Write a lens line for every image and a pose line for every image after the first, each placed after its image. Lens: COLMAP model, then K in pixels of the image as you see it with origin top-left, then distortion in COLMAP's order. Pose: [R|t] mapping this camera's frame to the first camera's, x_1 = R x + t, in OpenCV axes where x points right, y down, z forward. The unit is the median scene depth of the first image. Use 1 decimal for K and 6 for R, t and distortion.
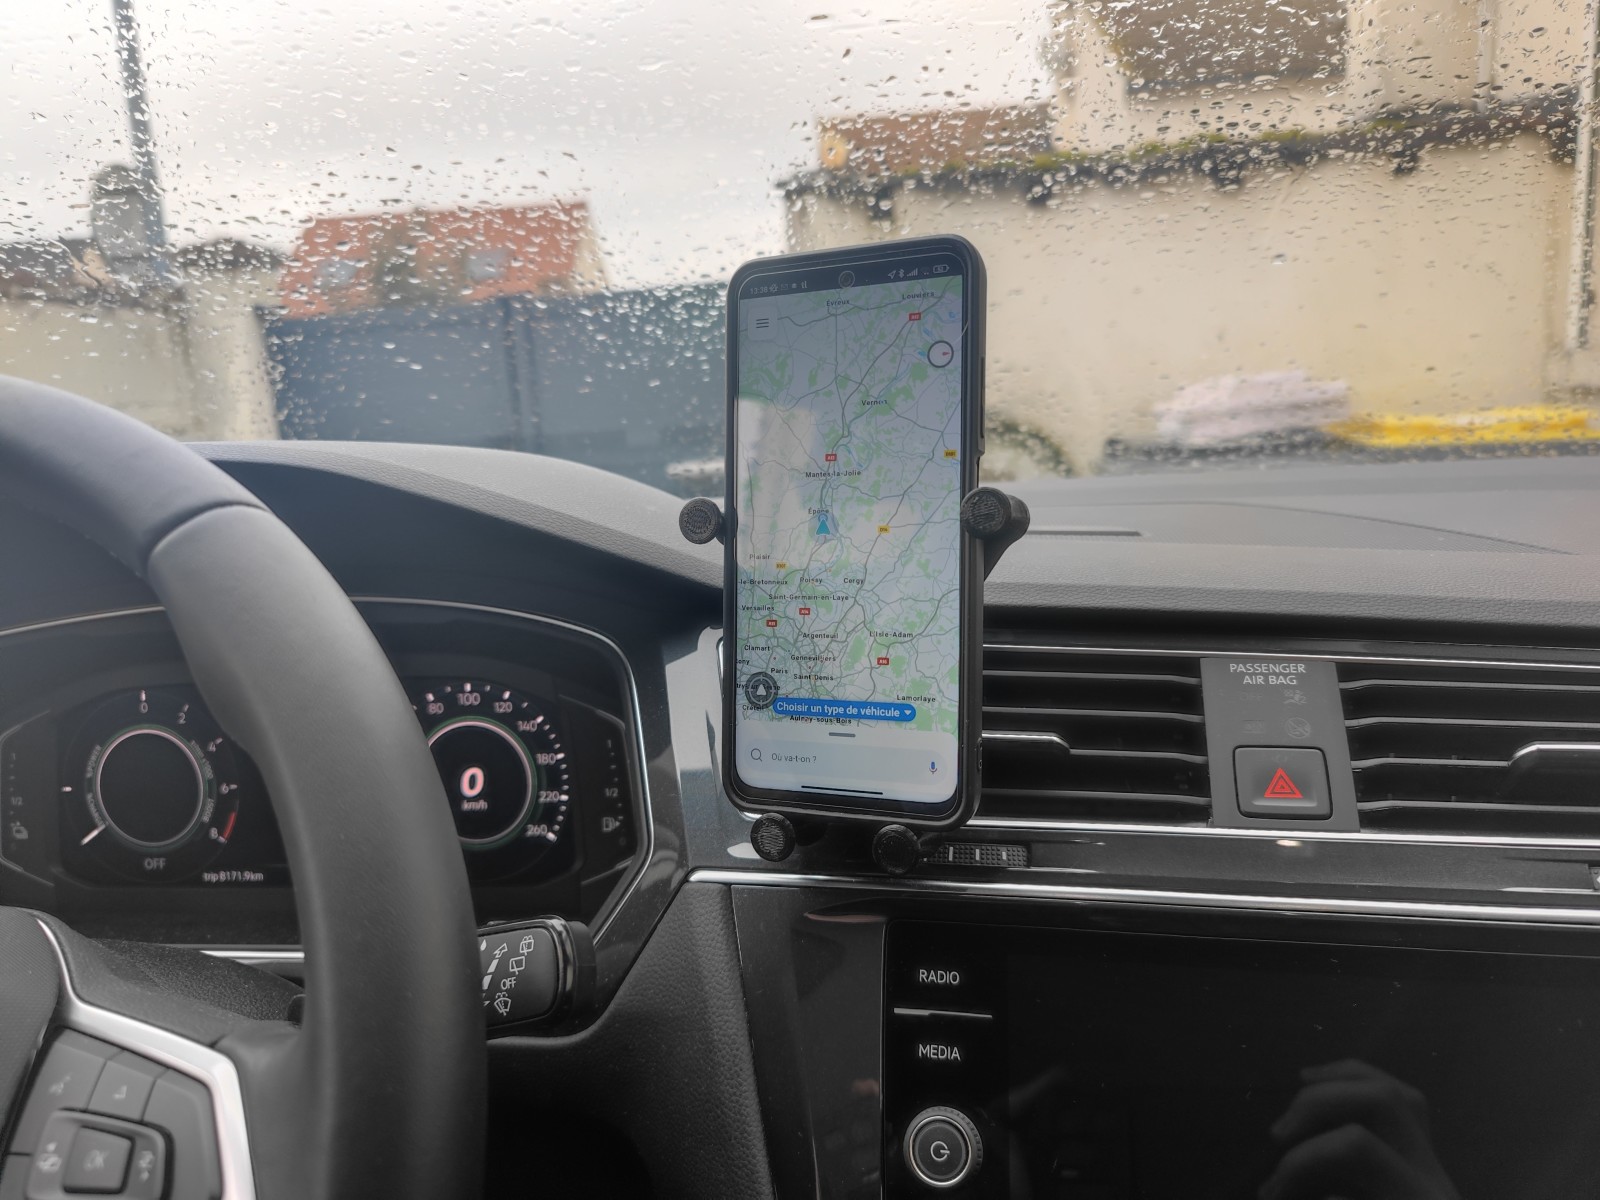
lens RADIAL K [[1113.7, 0, 801.9], [0, 1113.7, 610.2], [0, 0, 1]] dist [0.048150, -0.050550]
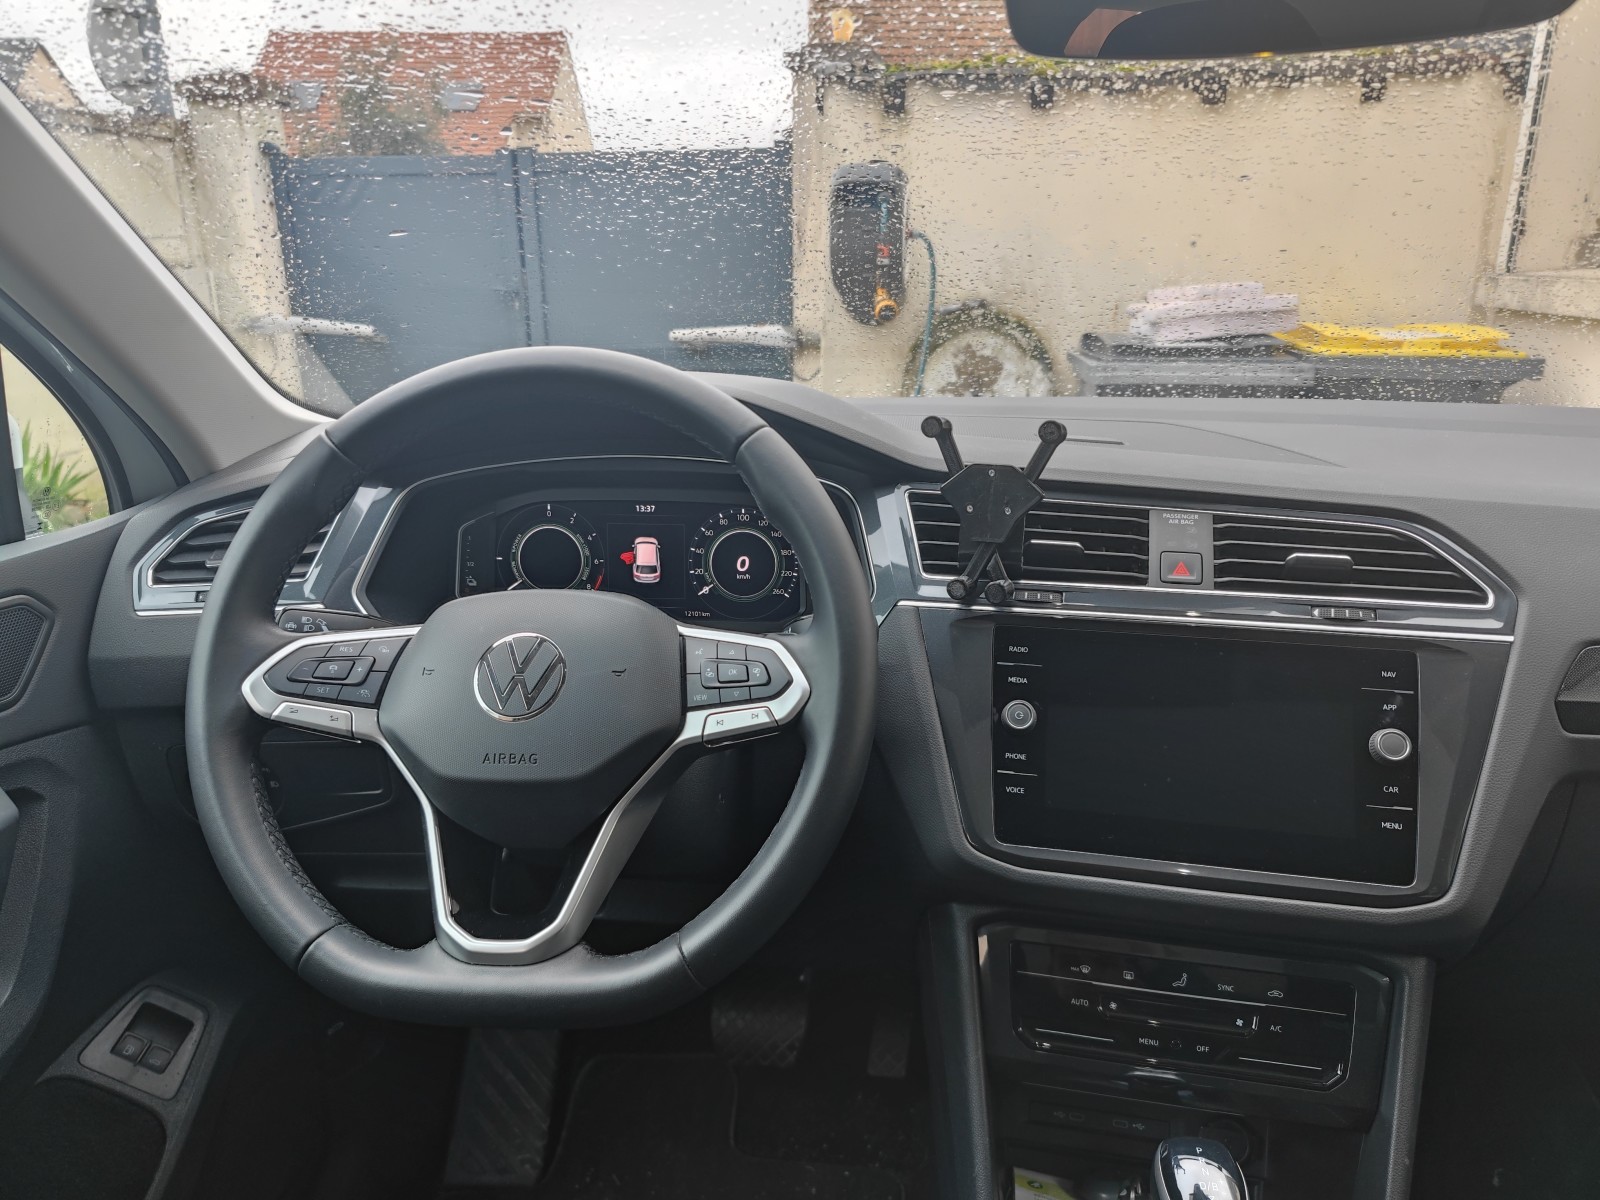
lens RADIAL K [[1086.9, 0, 801.6], [0, 1086.9, 595.8], [0, 0, 1]] dist [0.038495, -0.000977]
pose [[0.998269, 0.045917, 0.036738, -0.346636], [-0.049734, 0.992595, 0.110822, 0.008292], [-0.031377, -0.112457, 0.993161, -0.984343]]
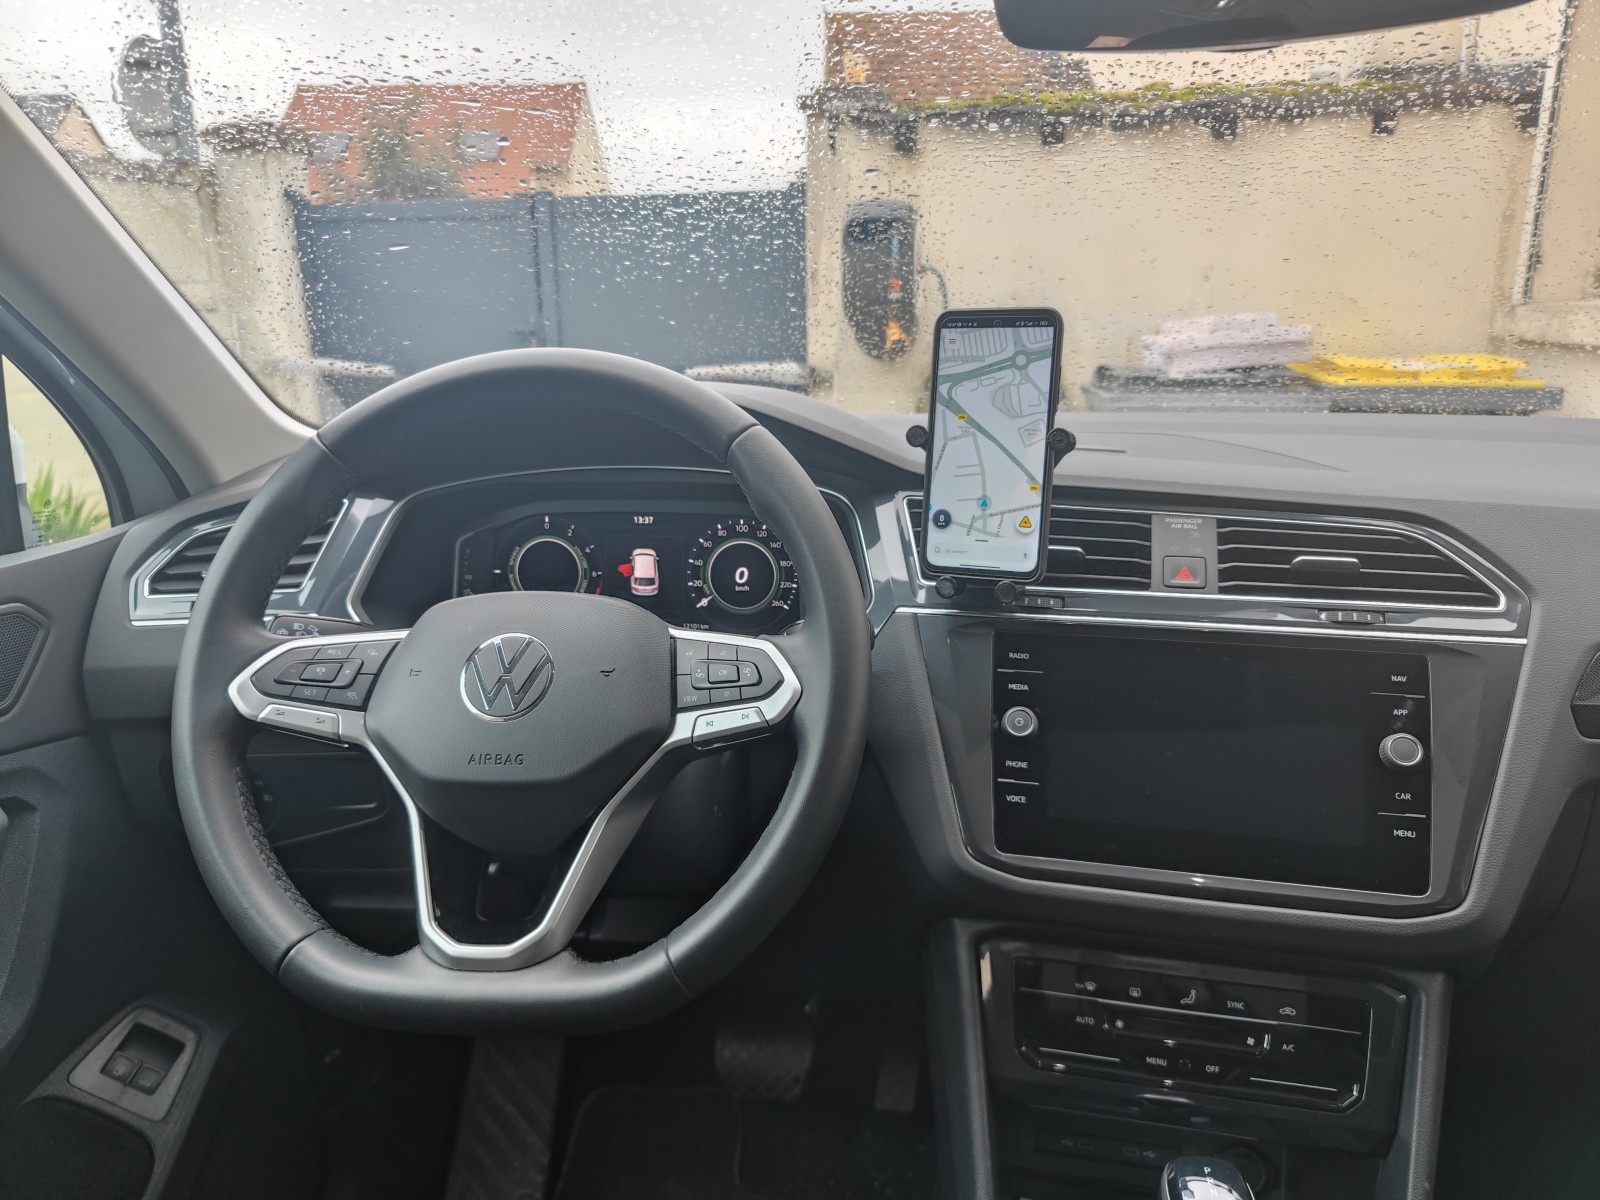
lens RADIAL K [[1092.9, 0, 800.0], [0, 1092.9, 600.0], [0, 0, 1]] dist [0.032939, -0.001387]
pose [[0.998812, 0.045067, 0.018561, -0.306974], [-0.046389, 0.995848, 0.078326, 0.069272], [-0.014954, -0.079094, 0.996755, -0.971759]]
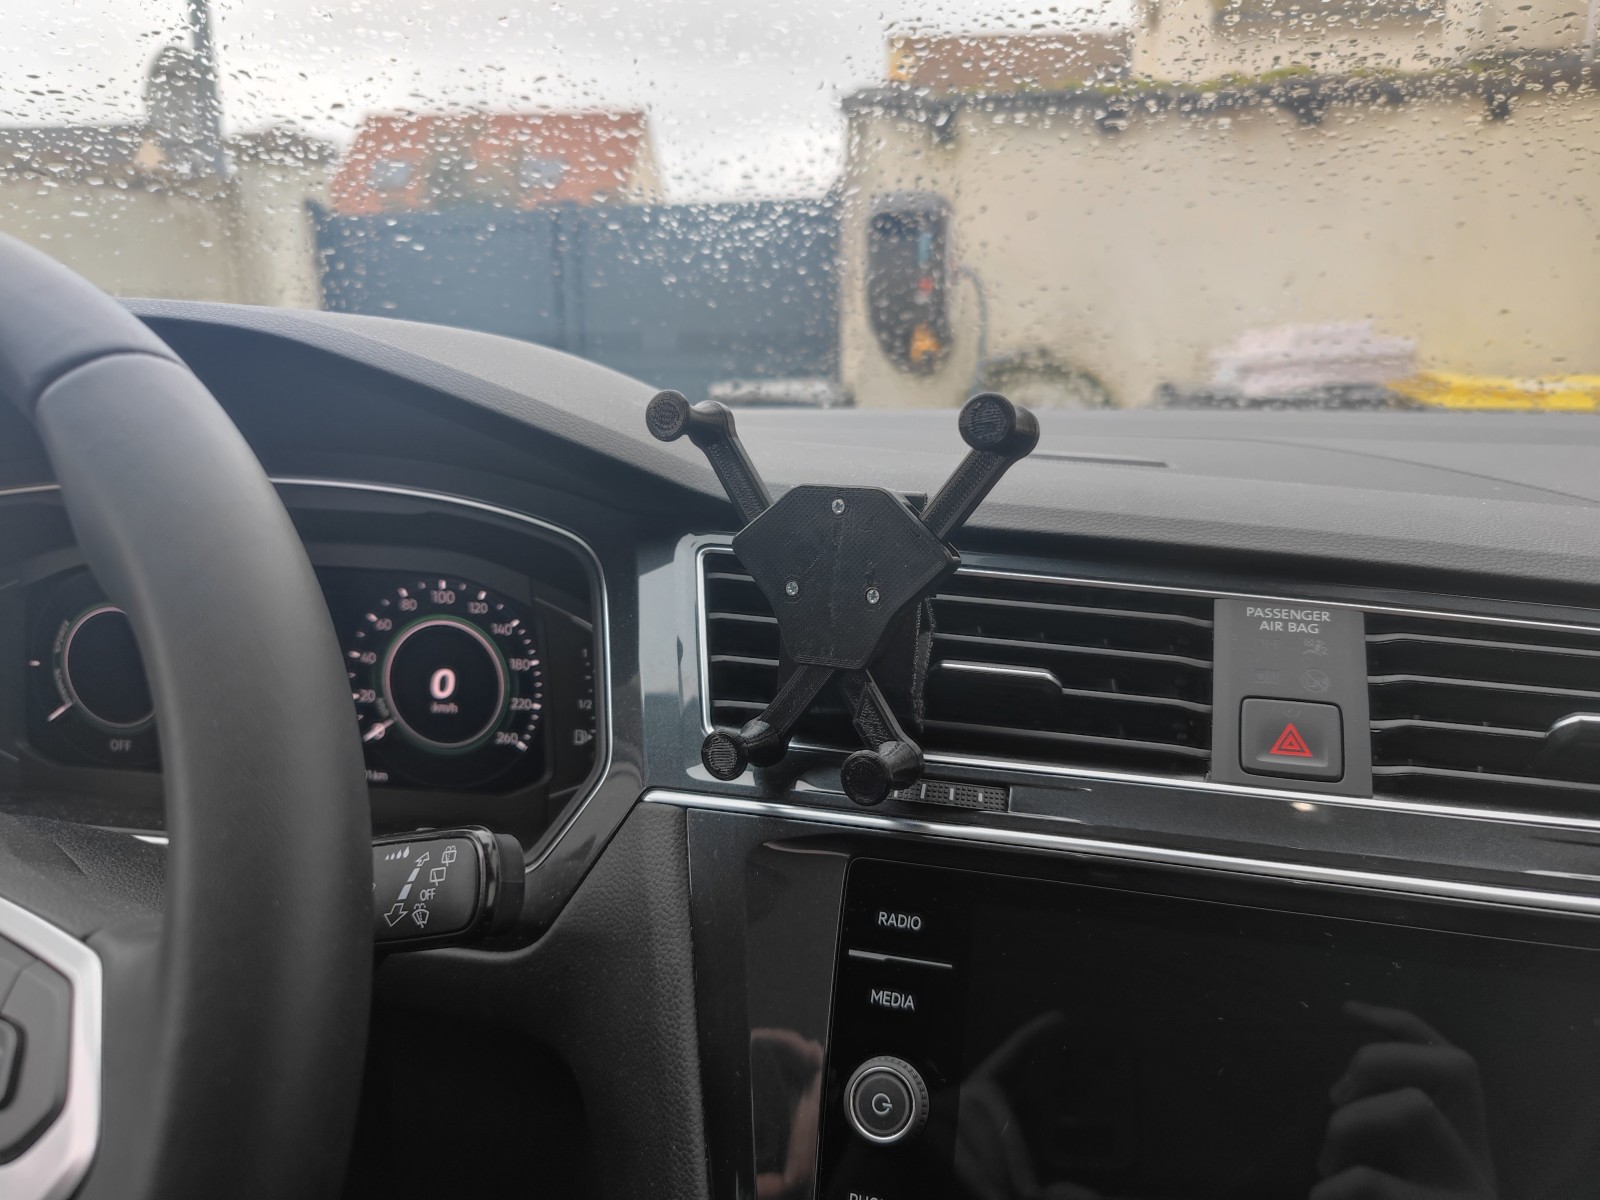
lens RADIAL K [[1113.7, 0, 801.9], [0, 1113.7, 610.2], [0, 0, 1]] dist [0.048150, -0.050550]
pose [[0.997471, 0.064642, -0.029532, 0.047539], [-0.062738, 0.996141, 0.061382, 0.017047], [0.033386, -0.059374, 0.997677, 0.077449]]
